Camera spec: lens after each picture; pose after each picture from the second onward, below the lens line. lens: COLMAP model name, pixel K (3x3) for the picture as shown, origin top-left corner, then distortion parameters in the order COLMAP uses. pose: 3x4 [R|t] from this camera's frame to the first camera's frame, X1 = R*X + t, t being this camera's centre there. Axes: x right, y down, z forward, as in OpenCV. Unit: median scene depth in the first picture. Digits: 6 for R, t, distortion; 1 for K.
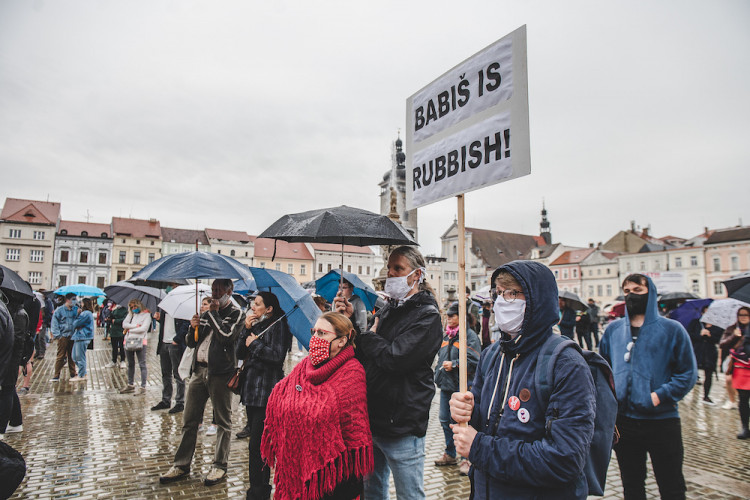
lens RADIAL K [[498.7, 0, 387.0], [0, 498.7, 244.9], [0, 0, 1]] dist [-0.003051, -0.002797]
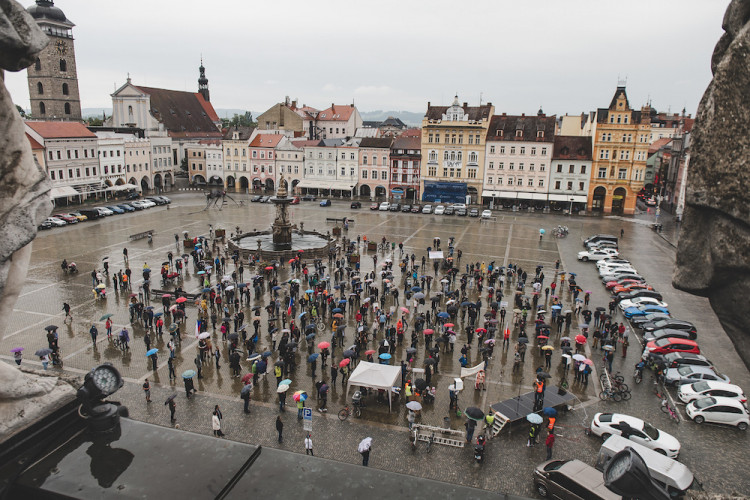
lens RADIAL K [[521.1, 0, 372.1], [0, 521.1, 245.7], [0, 0, 1]] dist [-0.013897, 0.007122]
pose [[0.733688, -0.143647, 0.664129, -0.449501], [-0.104816, 0.941774, 0.319494, -0.219778], [-0.671354, -0.304020, 0.675911, -0.235711]]
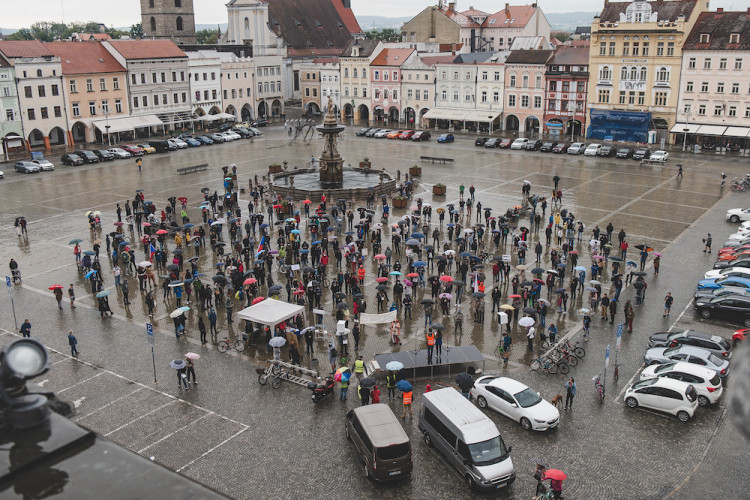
lens RADIAL K [[730.6, 0, 384.4], [0, 730.6, 237.9], [0, 0, 1]] dist [-0.008173, 0.000000]
pose [[0.911387, -0.125262, 0.392024, -0.321229], [-0.037767, 0.923080, 0.382749, -0.244792], [-0.409813, -0.363638, 0.836552, -0.434268]]
